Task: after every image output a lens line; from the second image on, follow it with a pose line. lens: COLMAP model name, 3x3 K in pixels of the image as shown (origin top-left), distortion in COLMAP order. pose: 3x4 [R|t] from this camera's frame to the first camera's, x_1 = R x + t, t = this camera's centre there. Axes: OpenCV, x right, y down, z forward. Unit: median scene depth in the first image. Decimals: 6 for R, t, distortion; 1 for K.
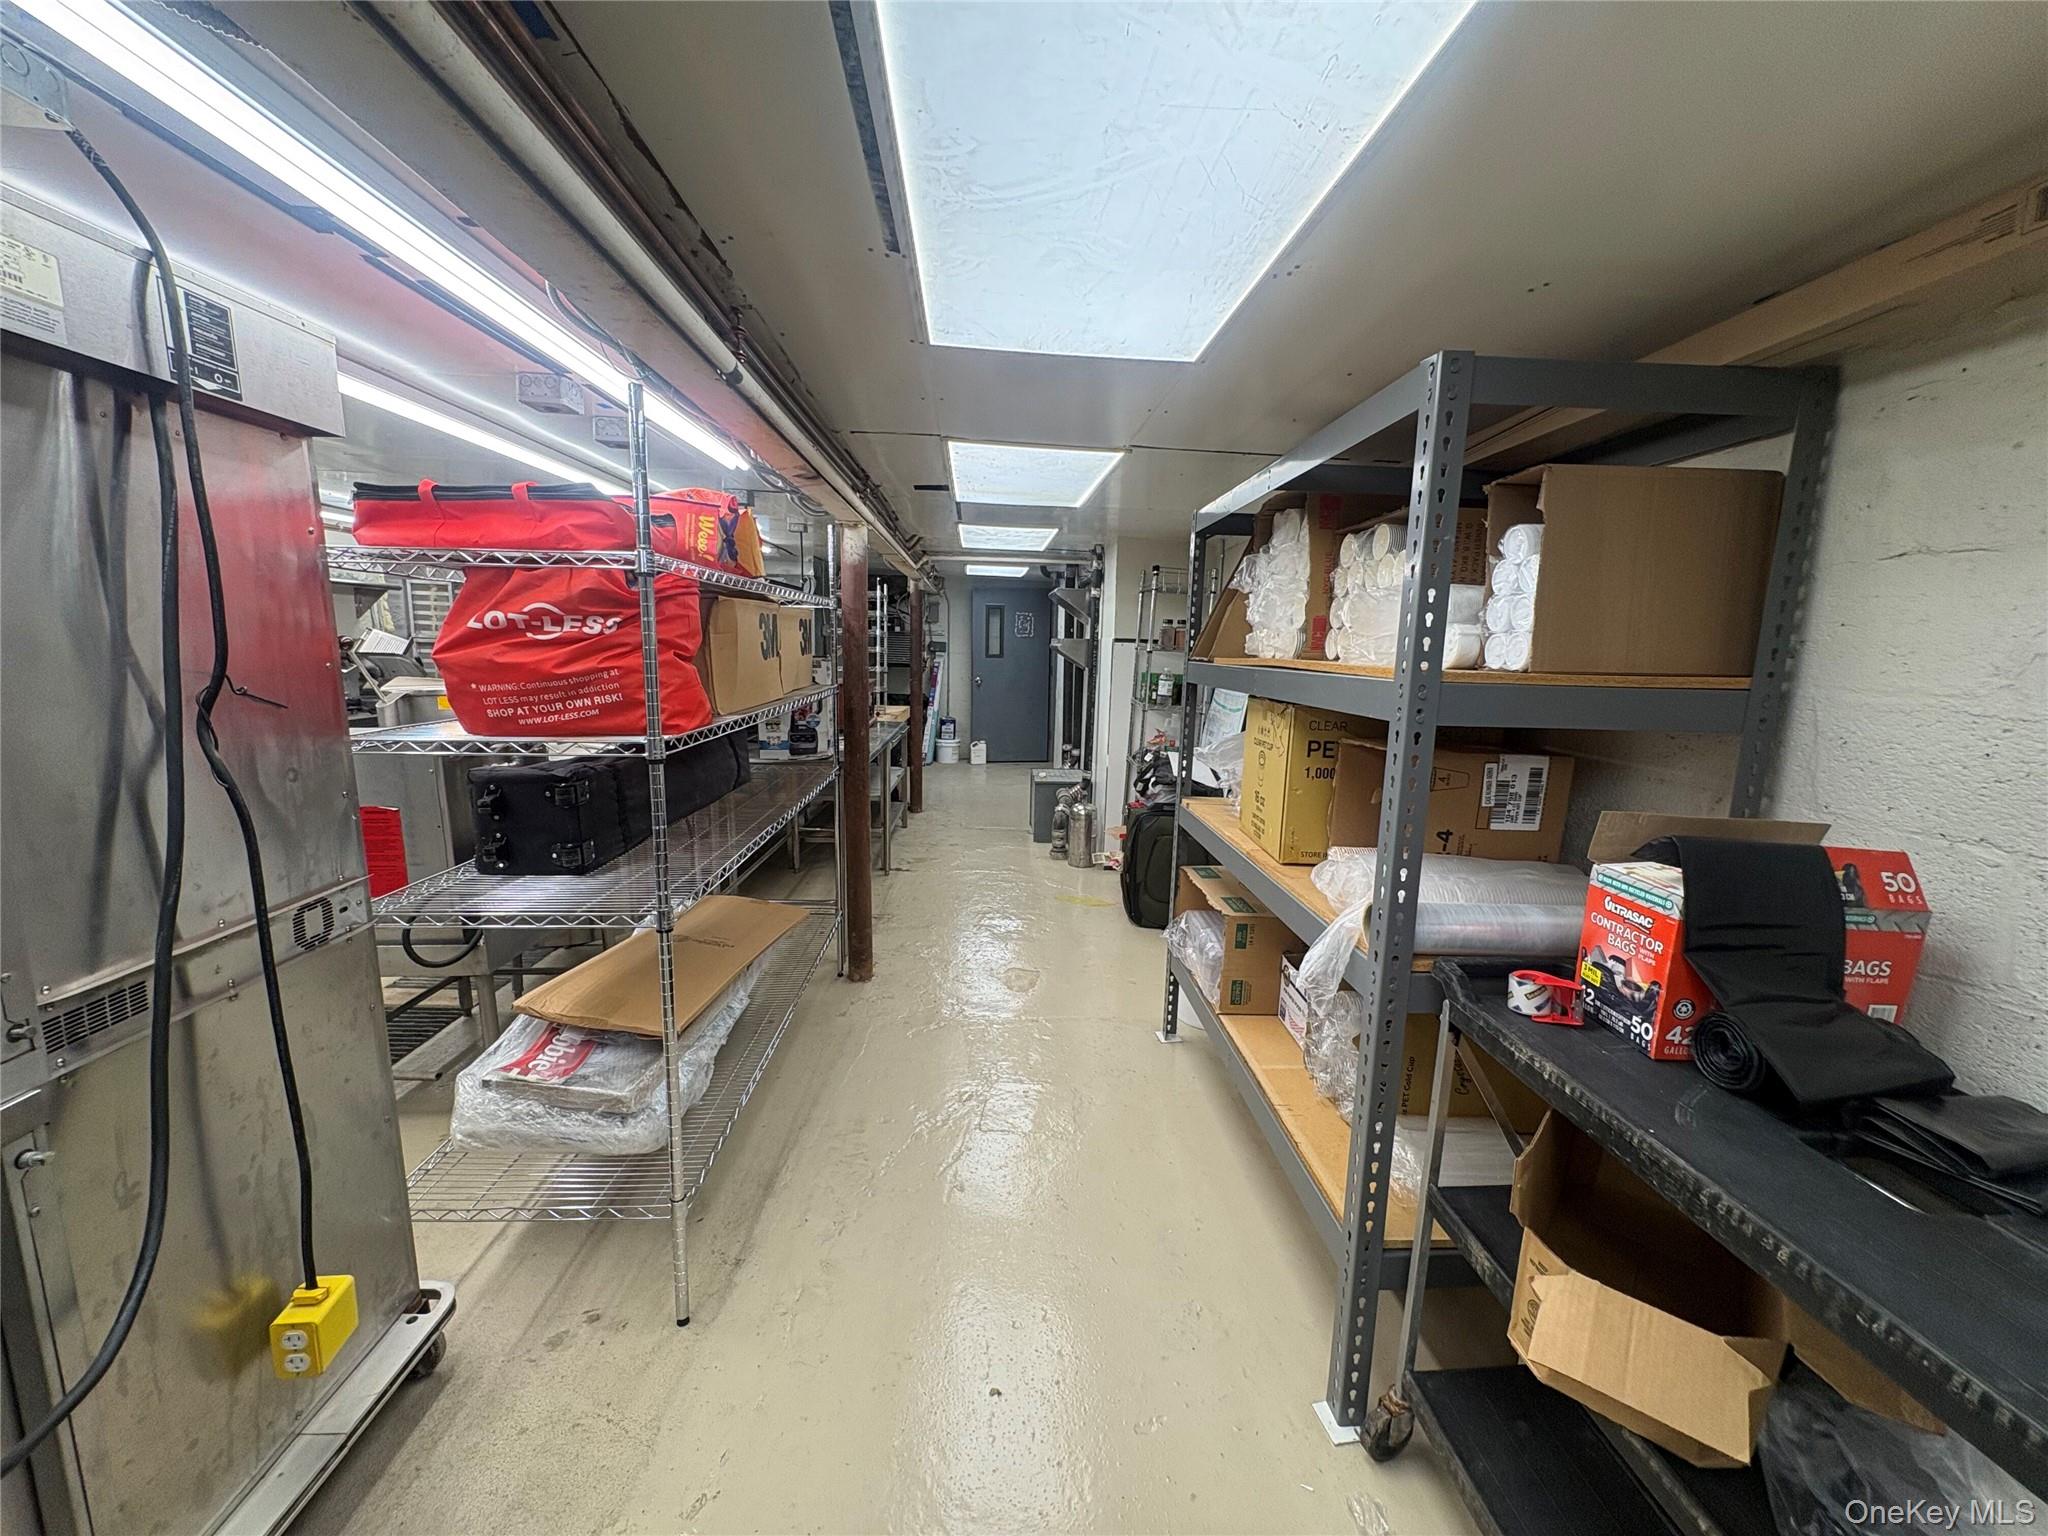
lens RADIAL K [[815.9, 0, 1022.4], [0, 815.9, 765.2], [0, 0, 1]] dist [-0.000669, 0.000150]
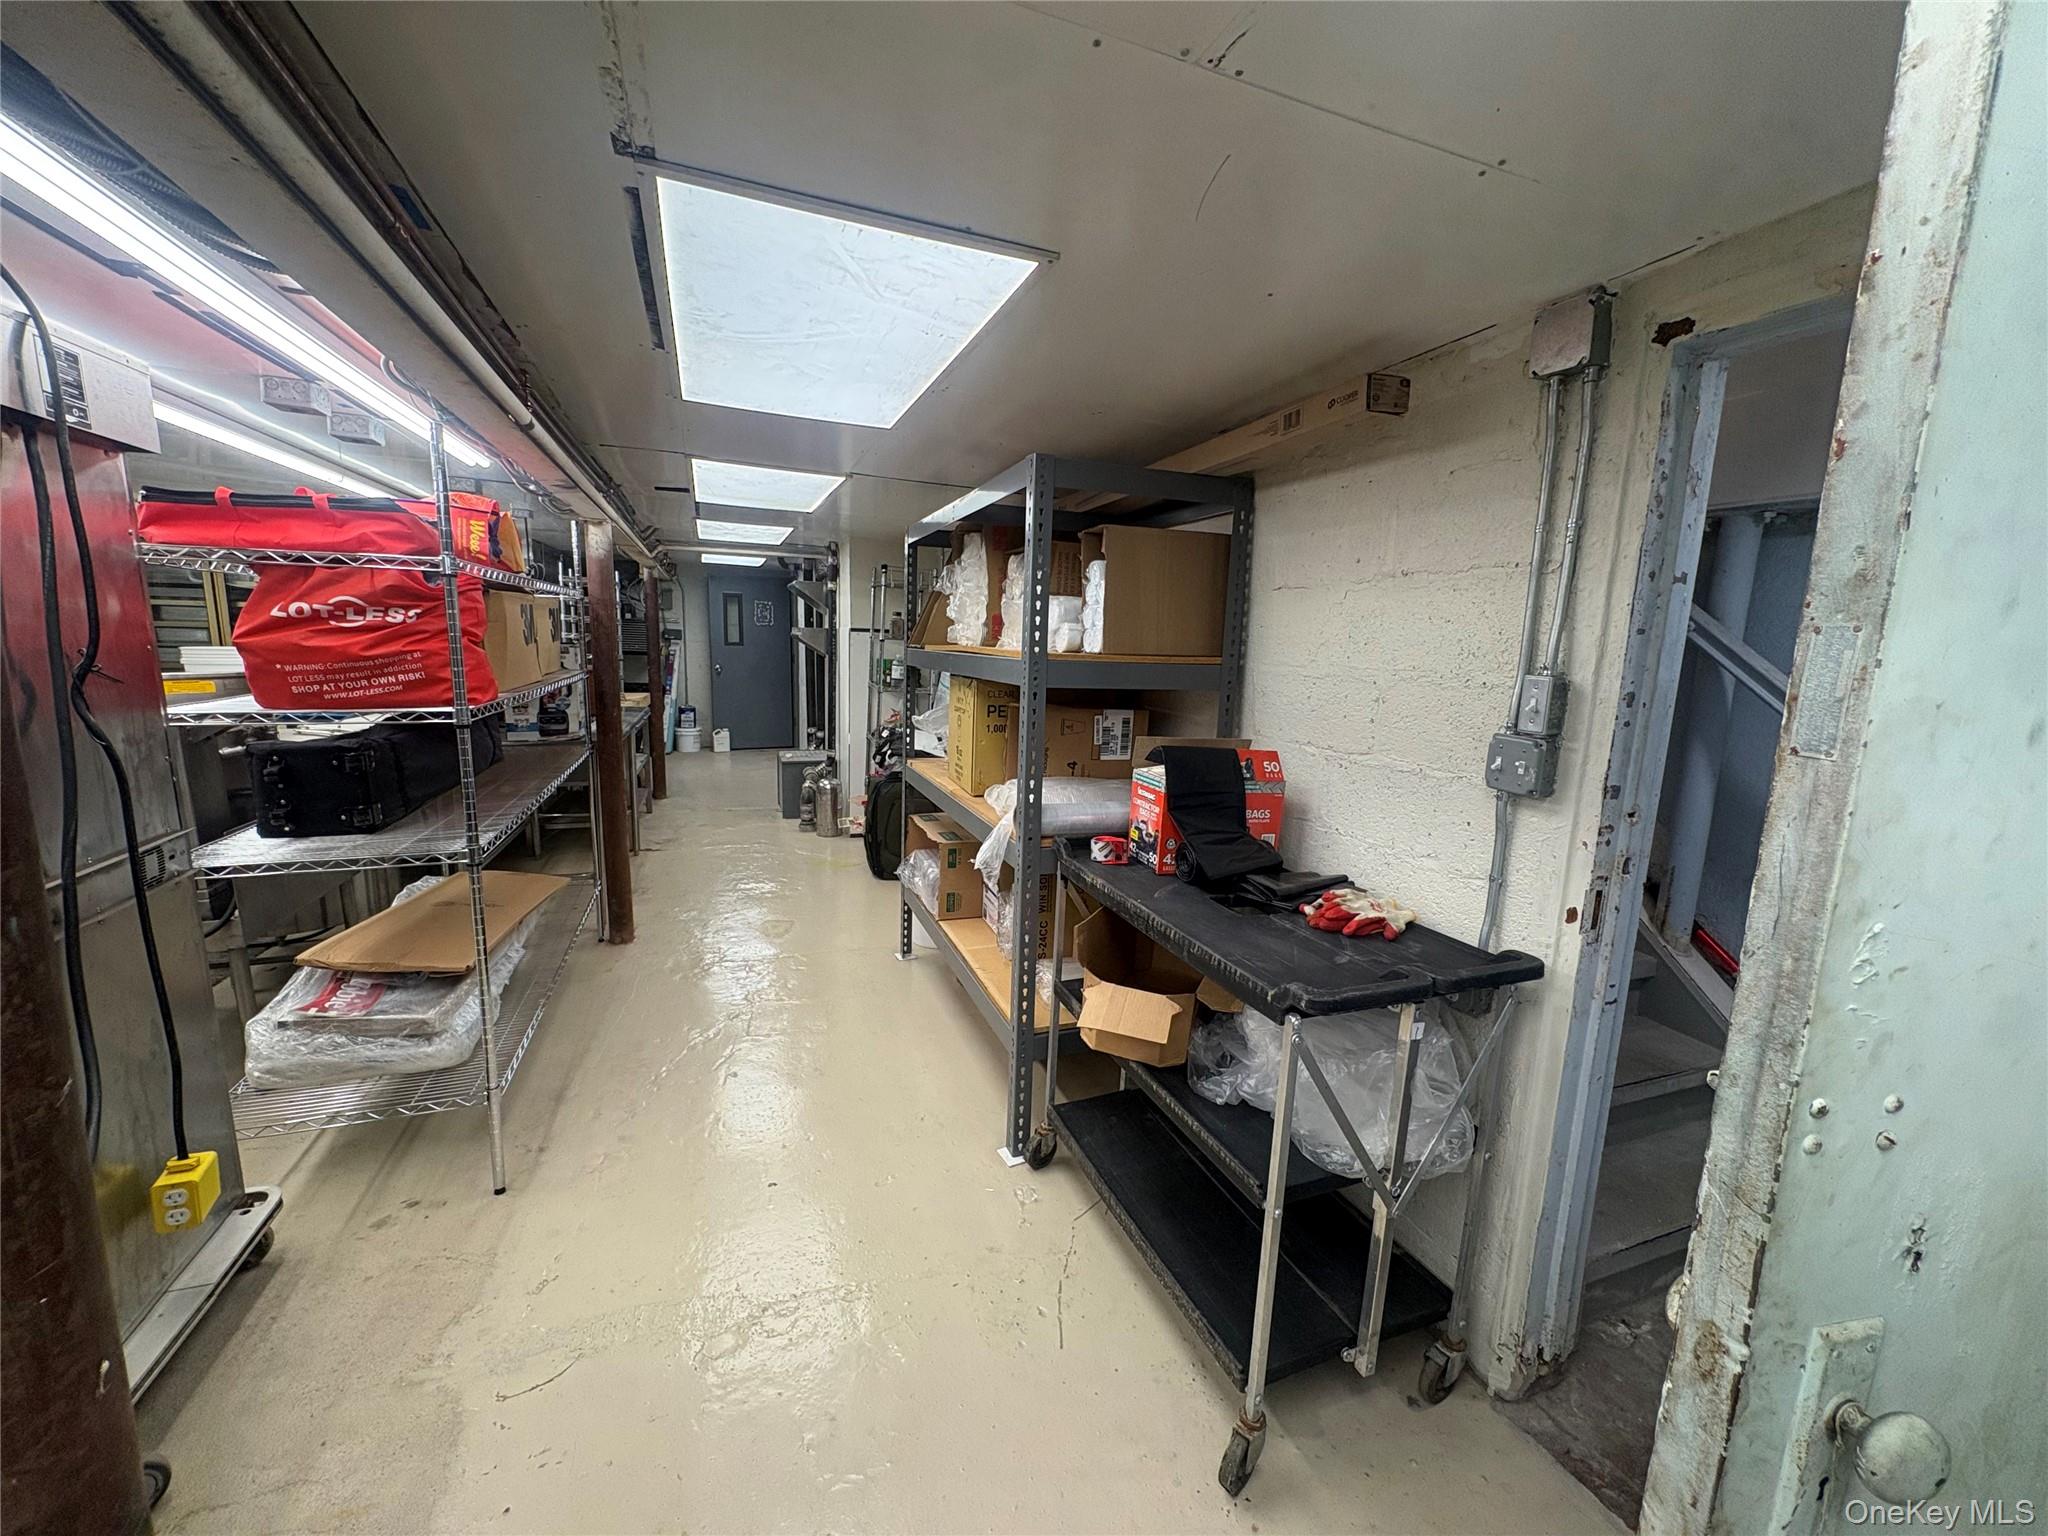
lens RADIAL K [[805.1, 0, 1024.0], [0, 805.1, 768.0], [0, 0, 1]] dist [-0.000332, -0.000133]
pose [[0.951899, -0.042874, 0.303399, -0.010623], [0.037194, 0.999008, 0.024477, 0.054468], [-0.304147, -0.012015, 0.952549, -0.384535]]
